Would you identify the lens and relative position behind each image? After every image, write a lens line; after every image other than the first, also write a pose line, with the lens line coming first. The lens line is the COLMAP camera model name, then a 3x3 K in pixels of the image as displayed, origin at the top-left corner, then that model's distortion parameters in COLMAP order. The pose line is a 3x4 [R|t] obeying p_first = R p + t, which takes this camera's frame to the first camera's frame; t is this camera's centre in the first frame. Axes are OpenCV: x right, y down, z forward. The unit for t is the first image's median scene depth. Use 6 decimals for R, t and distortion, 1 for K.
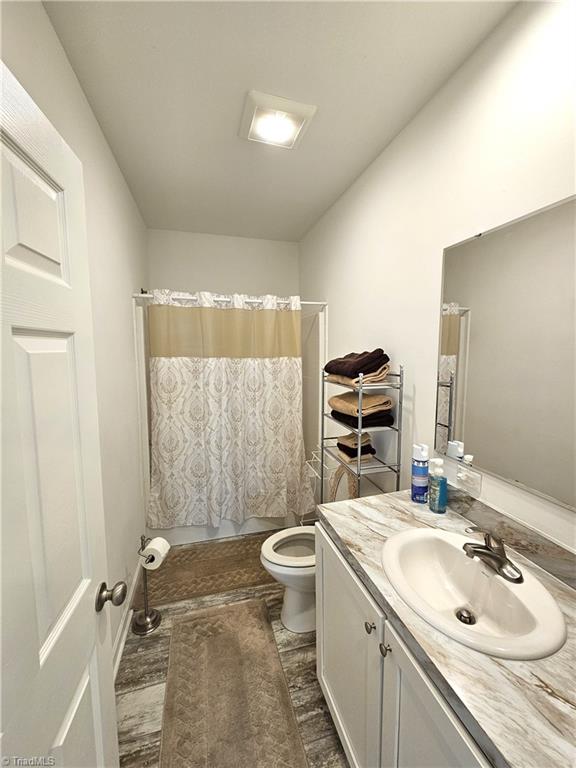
lens RADIAL K [[313.7, 0, 285.6], [0, 313.7, 382.8], [0, 0, 1]] dist [-0.026367, 0.002502]
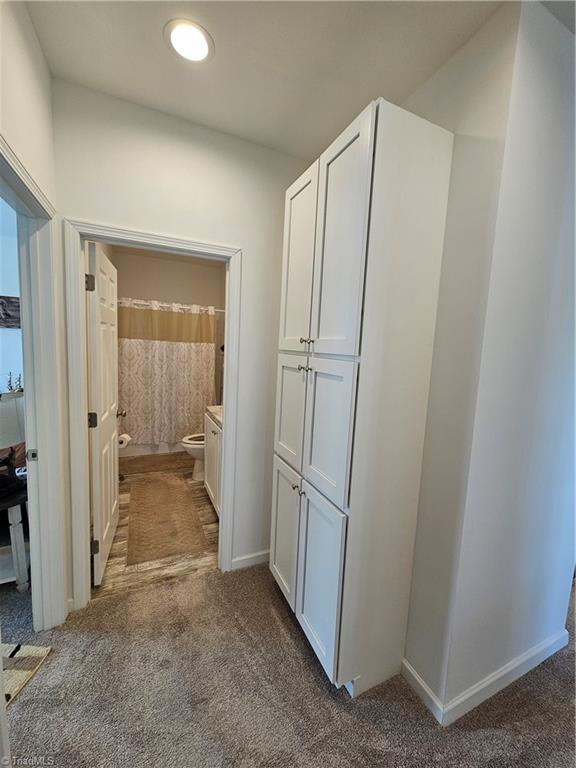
lens RADIAL K [[313.7, 0, 293.9], [0, 313.7, 380.2], [0, 0, 1]] dist [-0.026367, 0.002502]
pose [[0.980879, 0.027181, 0.192712, 0.155629], [-0.027523, 0.999621, -0.000903, 0.107773], [-0.192664, -0.004418, 0.981255, -0.735303]]
